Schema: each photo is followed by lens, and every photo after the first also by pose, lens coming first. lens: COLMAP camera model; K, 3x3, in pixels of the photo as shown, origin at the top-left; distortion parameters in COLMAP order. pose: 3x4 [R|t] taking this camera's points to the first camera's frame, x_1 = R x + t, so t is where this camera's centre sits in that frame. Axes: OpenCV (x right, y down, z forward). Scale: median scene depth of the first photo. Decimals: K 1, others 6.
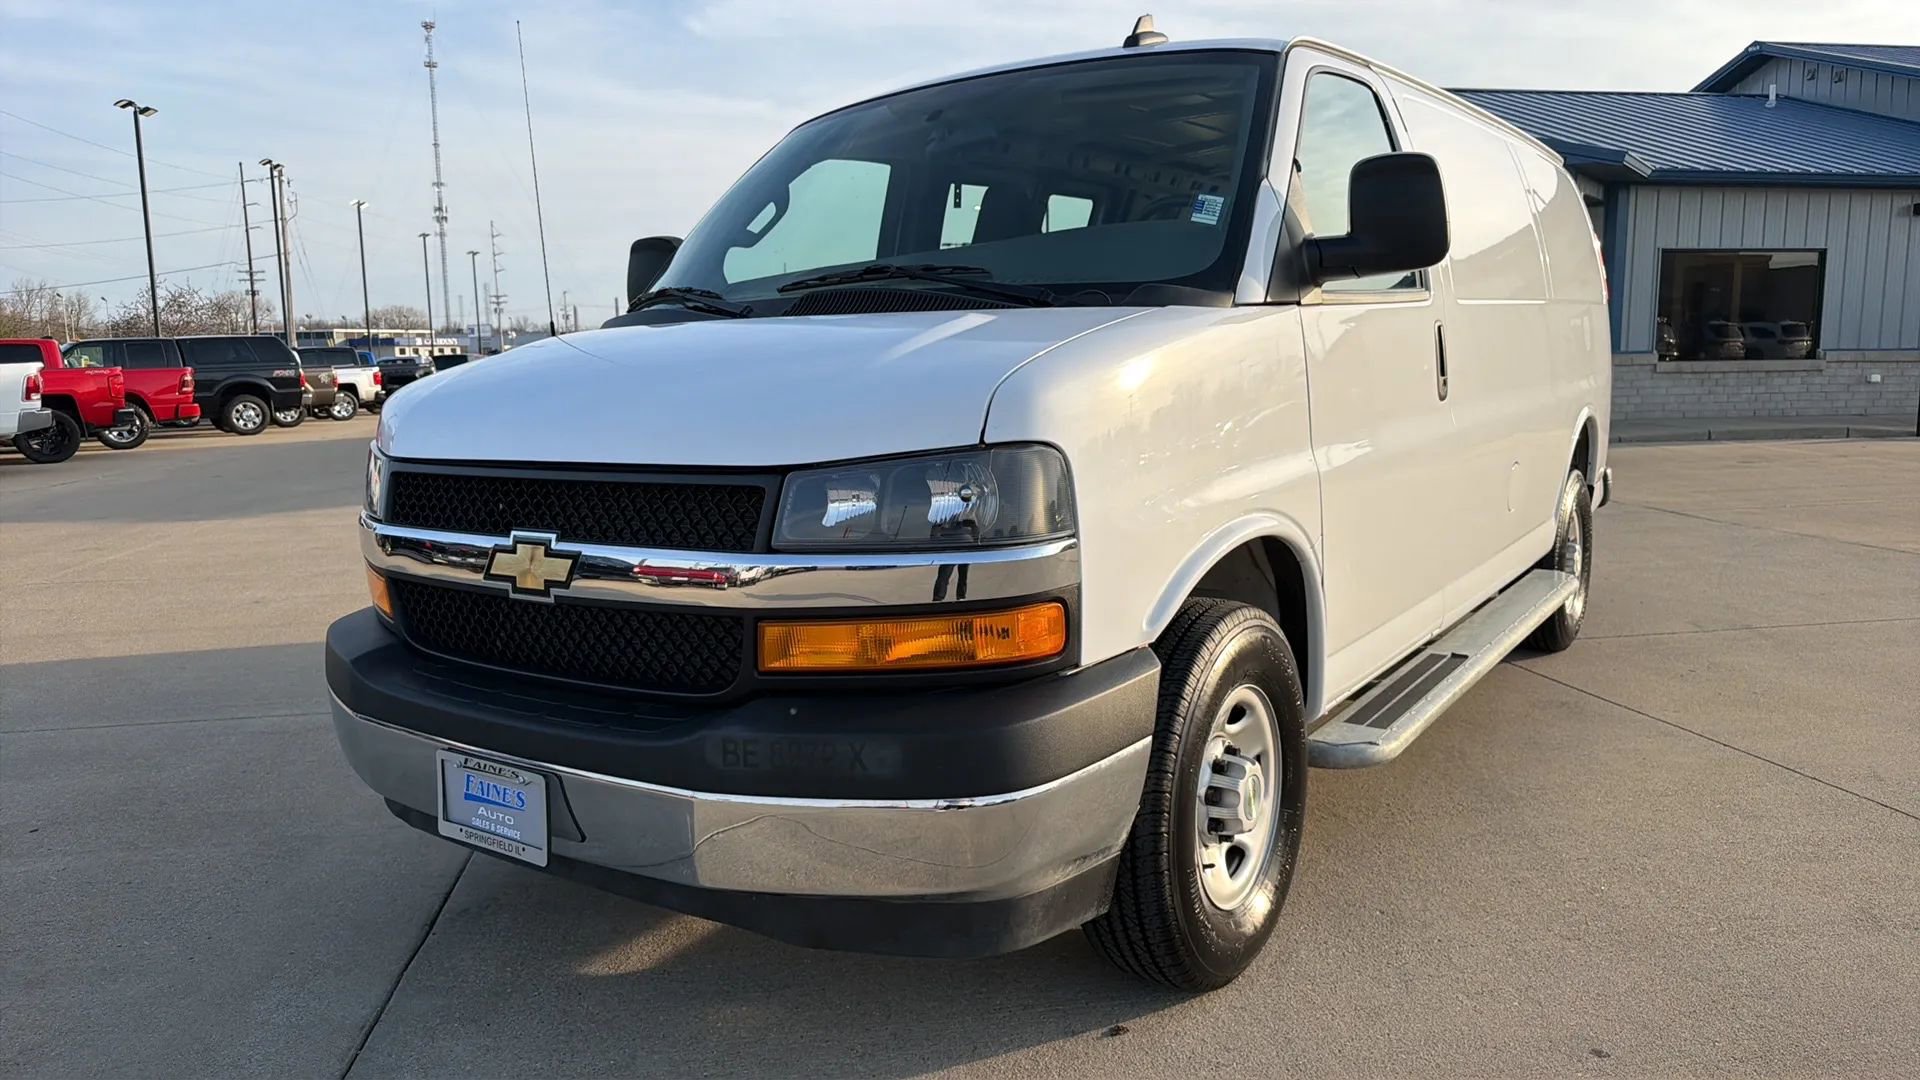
lens RADIAL K [[1304.8, 0, 957.3], [0, 1304.8, 545.4], [0, 0, 1]] dist [0.037444, -0.039677]
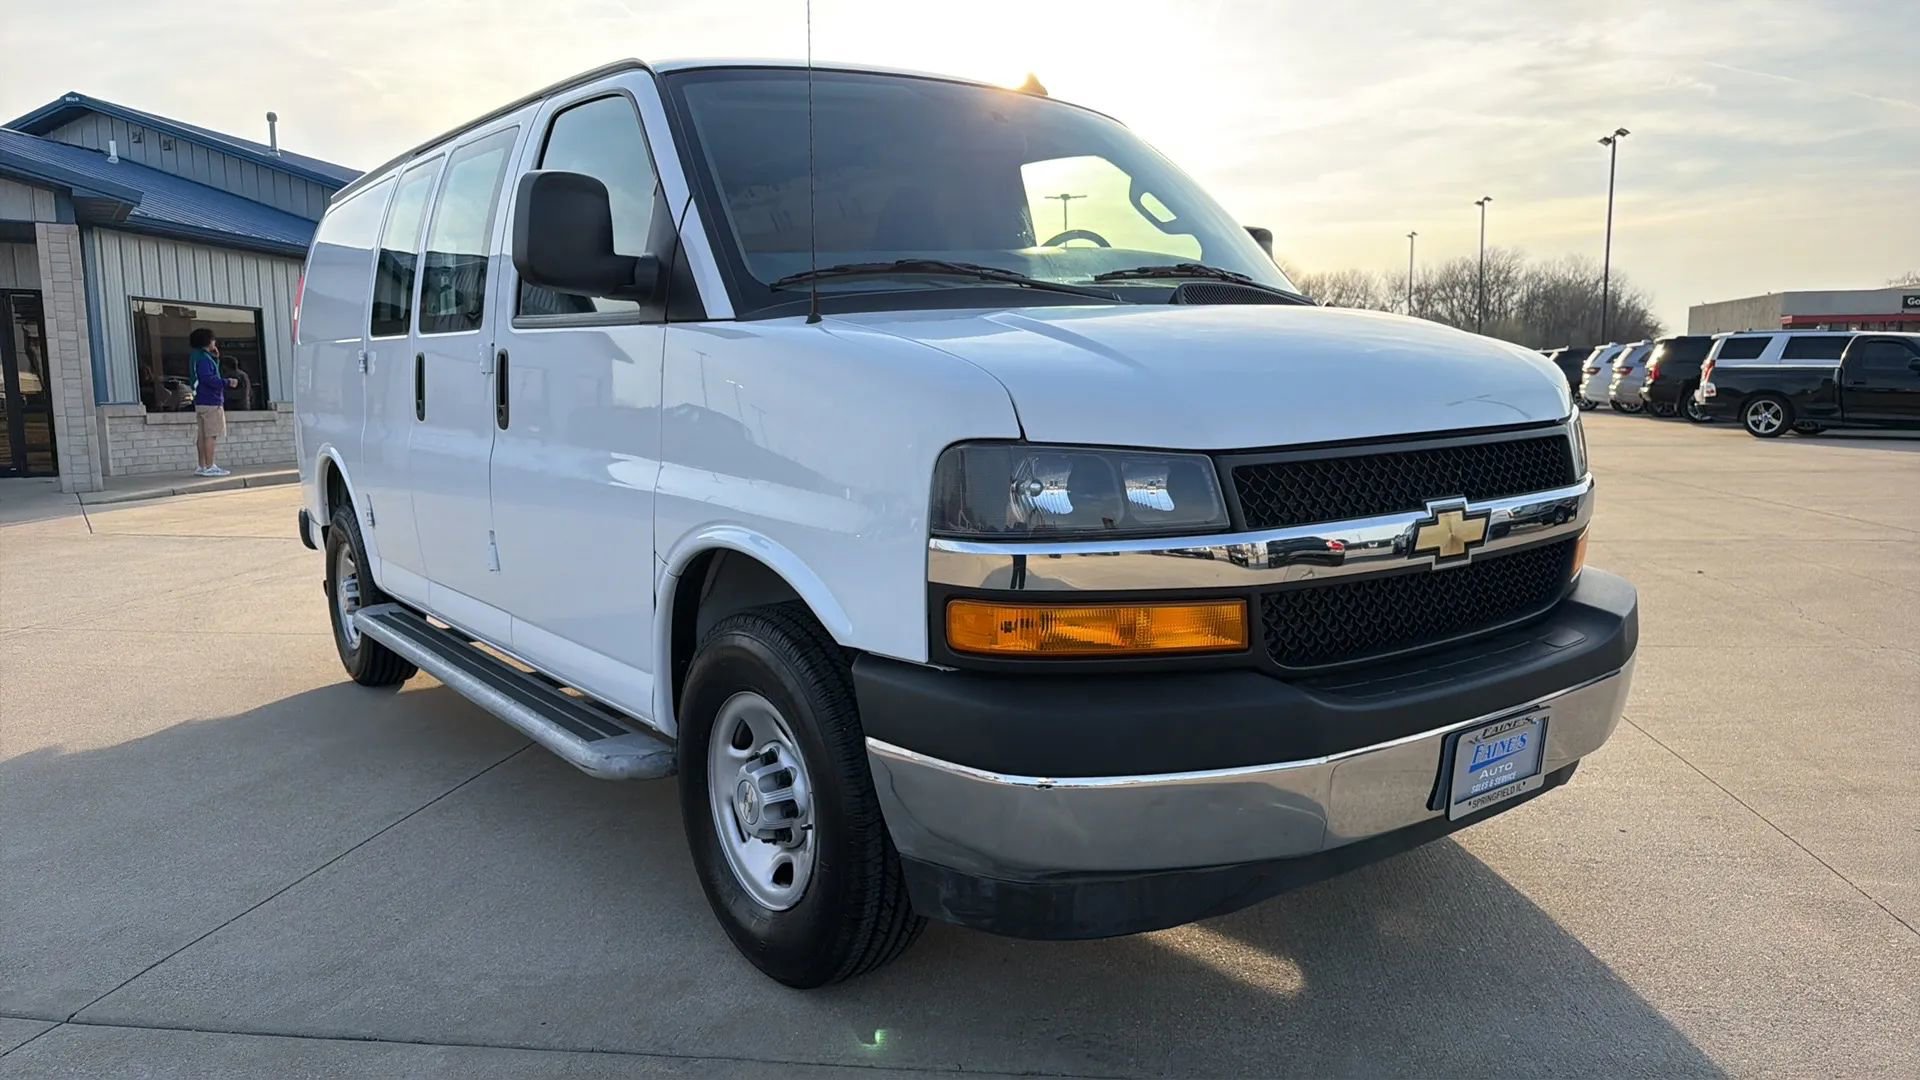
lens RADIAL K [[1304.8, 0, 941.5], [0, 1304.8, 559.1], [0, 0, 1]] dist [0.037444, -0.039677]
pose [[0.319258, -0.111634, 0.941070, -1.161258], [0.147295, 0.986815, 0.067090, -0.074666], [-0.936151, 0.117196, 0.331492, 0.848016]]
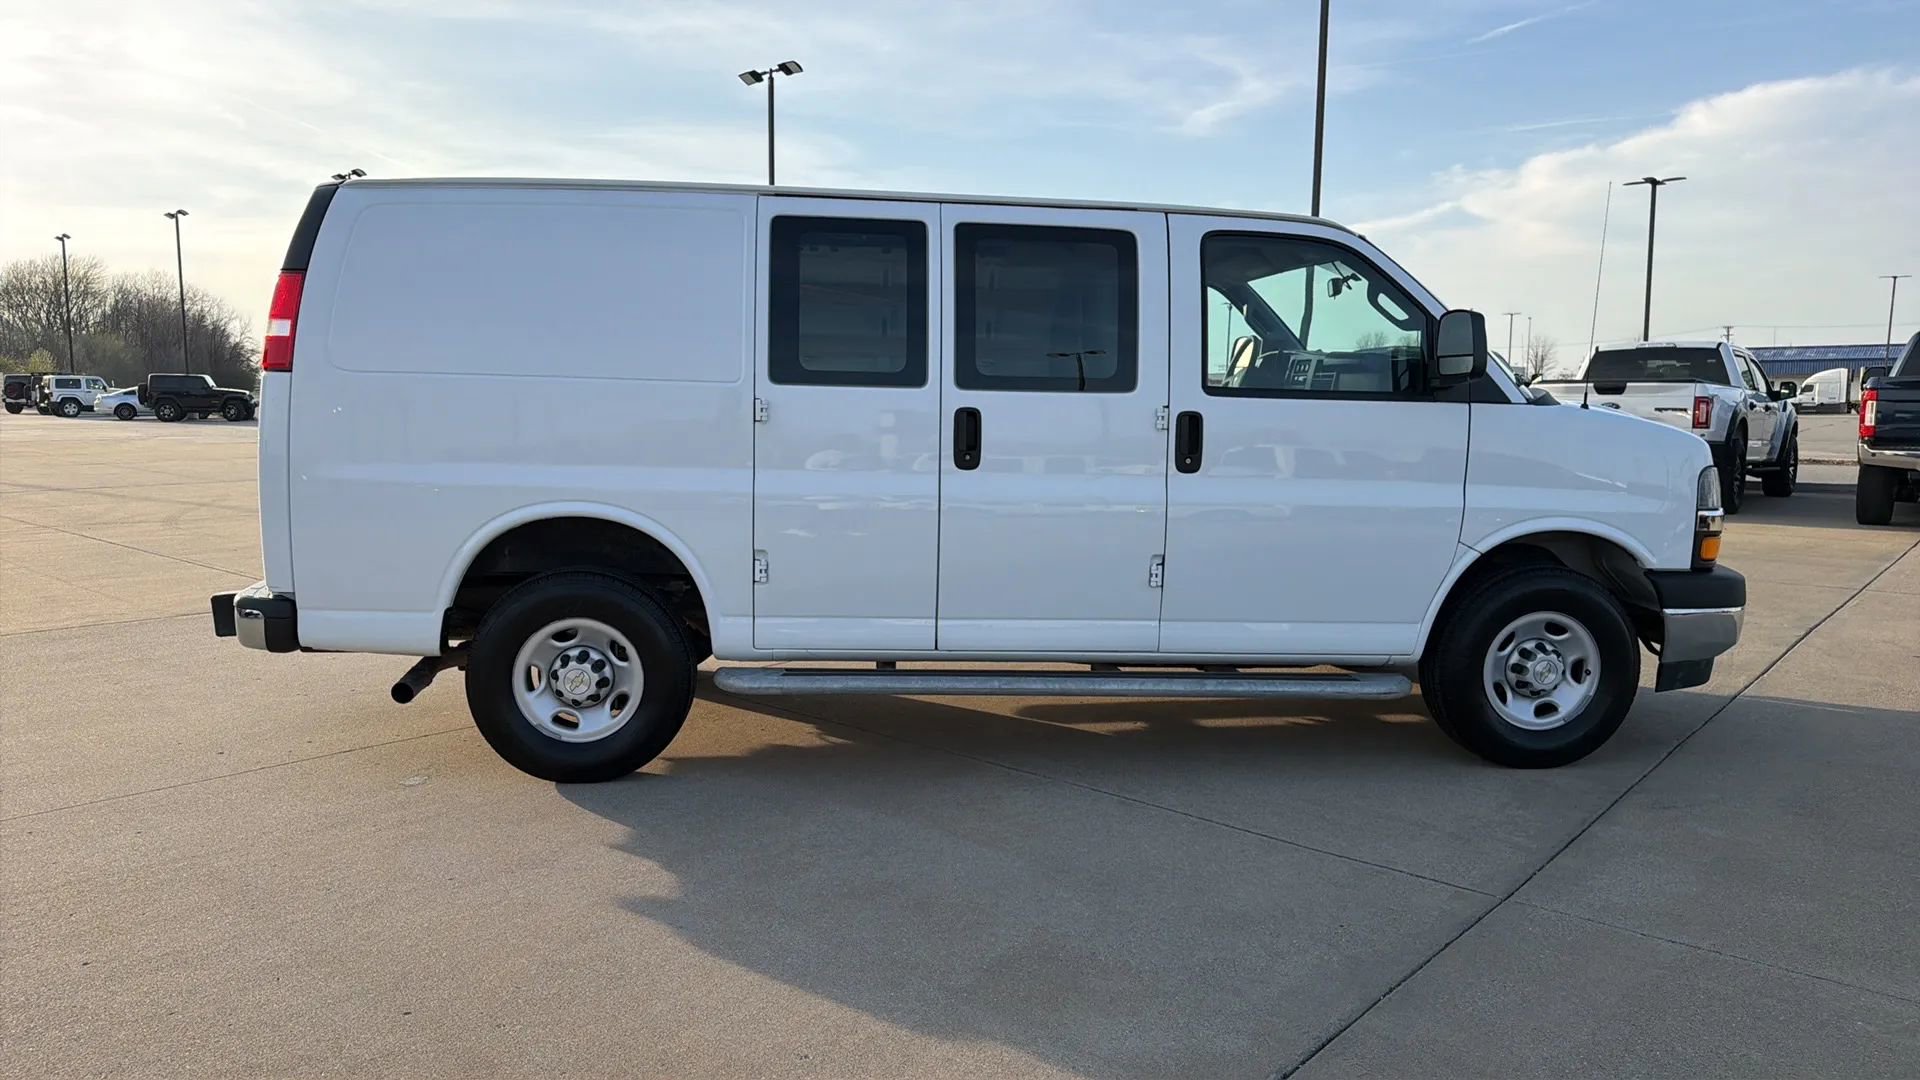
lens RADIAL K [[1303.3, 0, 936.0], [0, 1303.3, 550.6], [0, 0, 1]] dist [0.037086, -0.045197]
pose [[-0.625884, -0.075074, 0.776294, -1.151997], [0.120986, 0.973961, 0.191734, -0.425331], [-0.770475, 0.213924, -0.600504, 2.857157]]
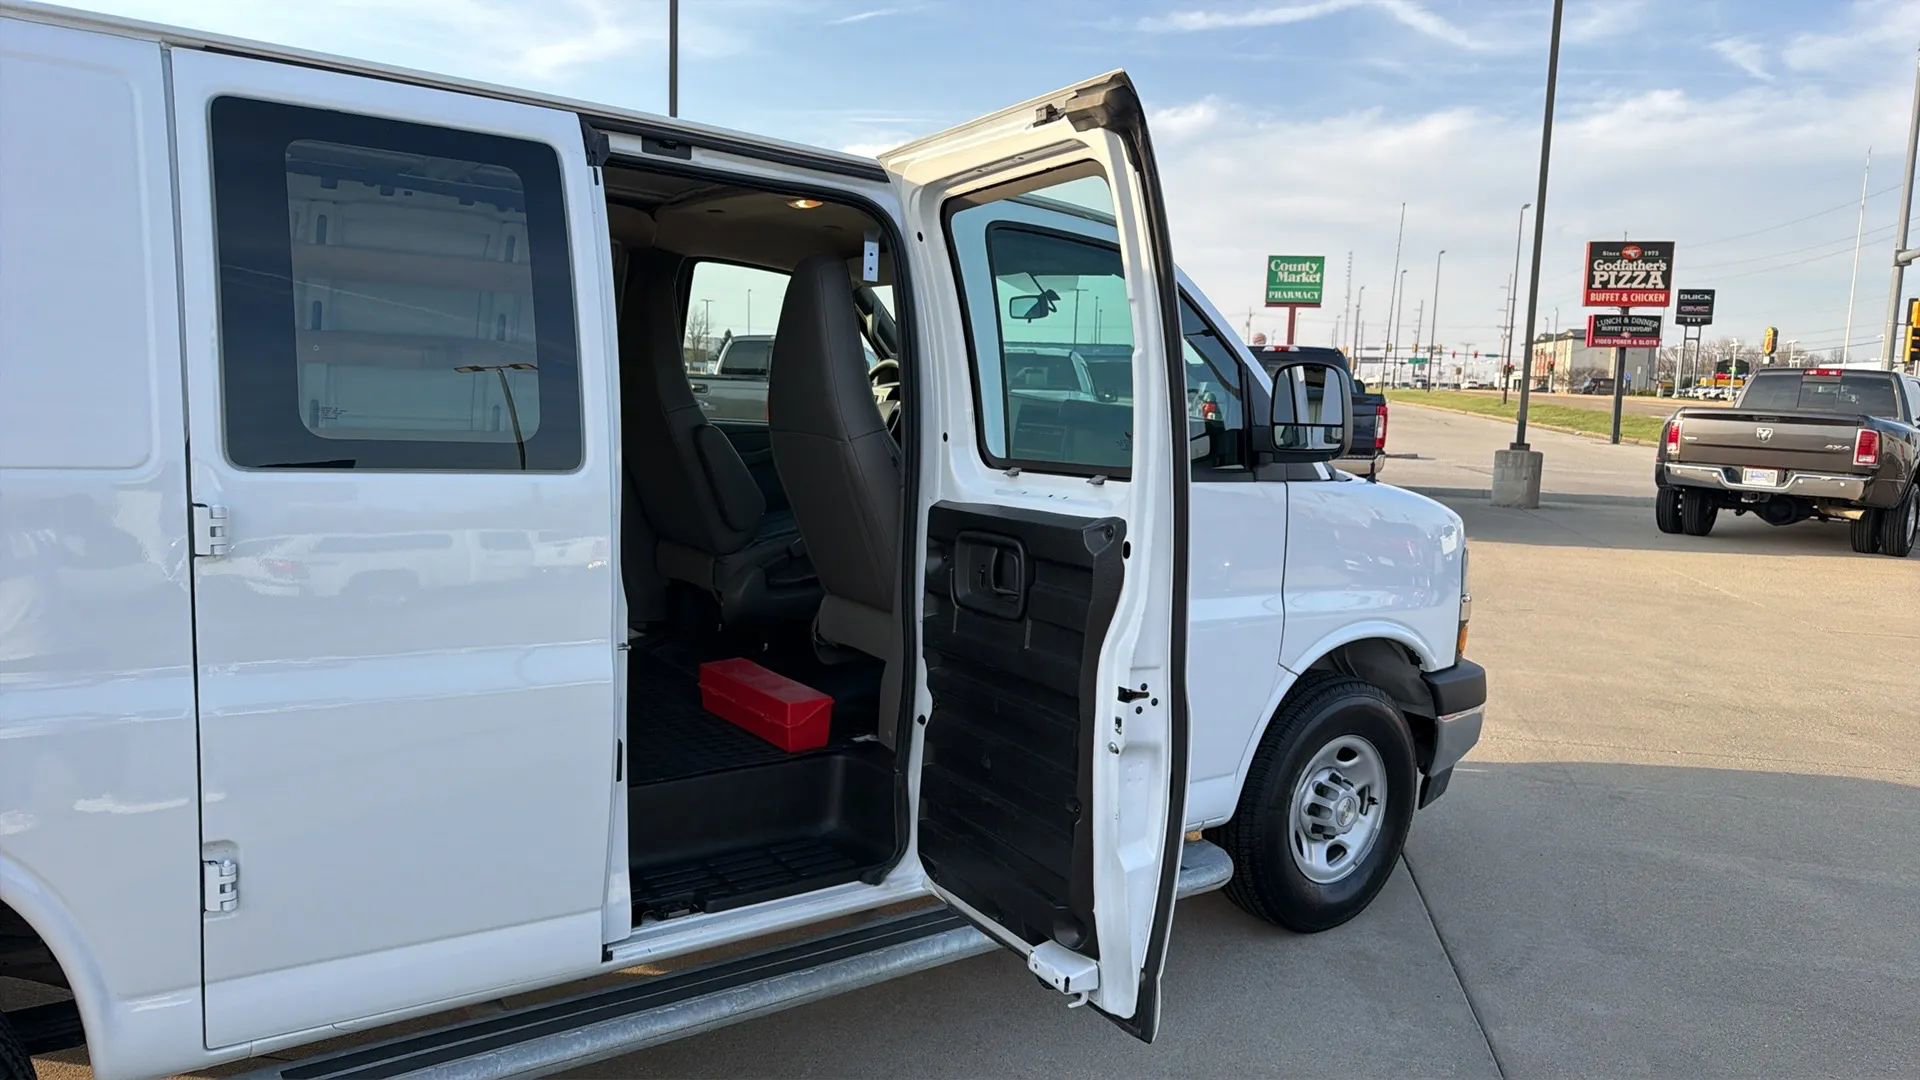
lens RADIAL K [[1303.3, 0, 984.9], [0, 1303.3, 546.4], [0, 0, 1]] dist [0.037086, -0.045197]
pose [[-0.948114, -0.050557, 0.313884, -0.414147], [0.032962, 0.966324, 0.255209, -0.473600], [-0.316216, 0.252313, -0.914519, 2.559691]]
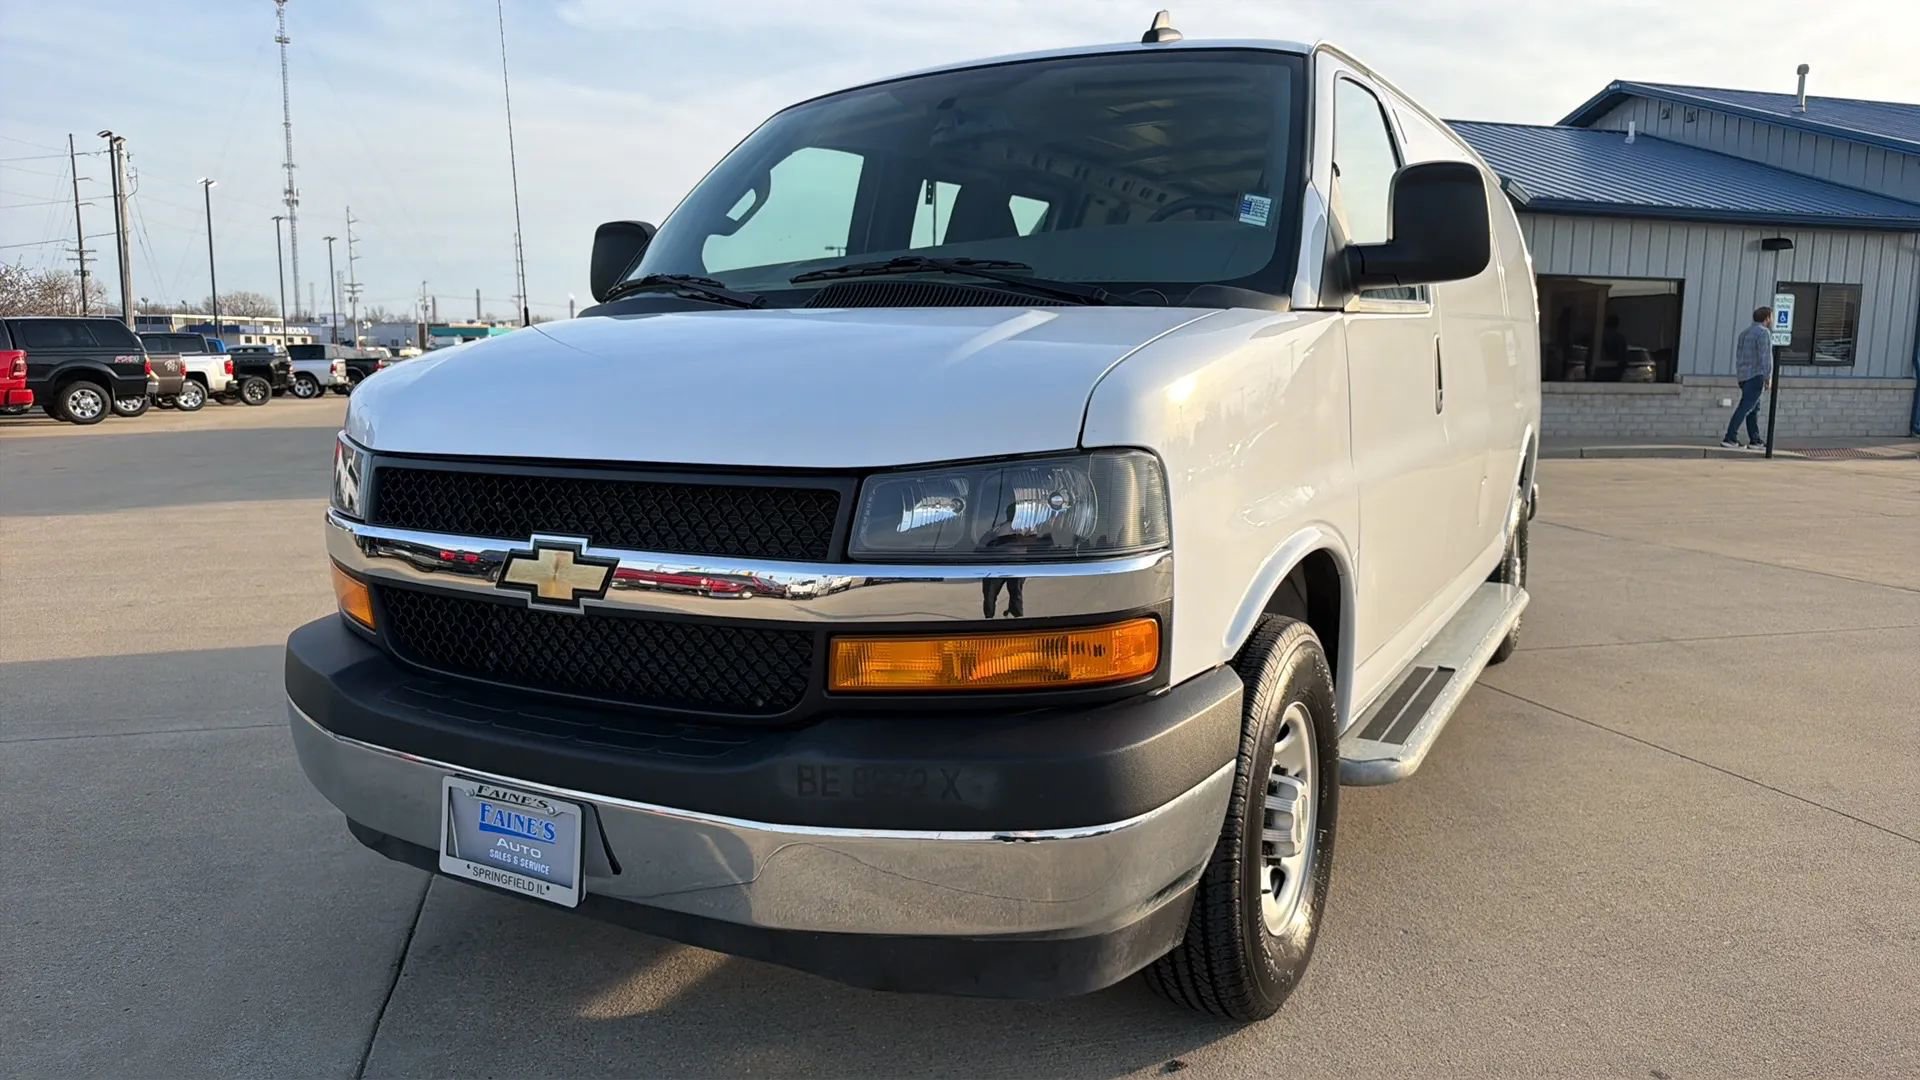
lens RADIAL K [[1304.8, 0, 965.6], [0, 1304.8, 547.8], [0, 0, 1]] dist [0.037444, -0.039677]
pose [[0.994707, 0.010999, 0.102157, -0.111296], [-0.010768, 0.999938, -0.002816, -0.002043], [-0.102182, 0.001701, 0.994764, 0.055213]]
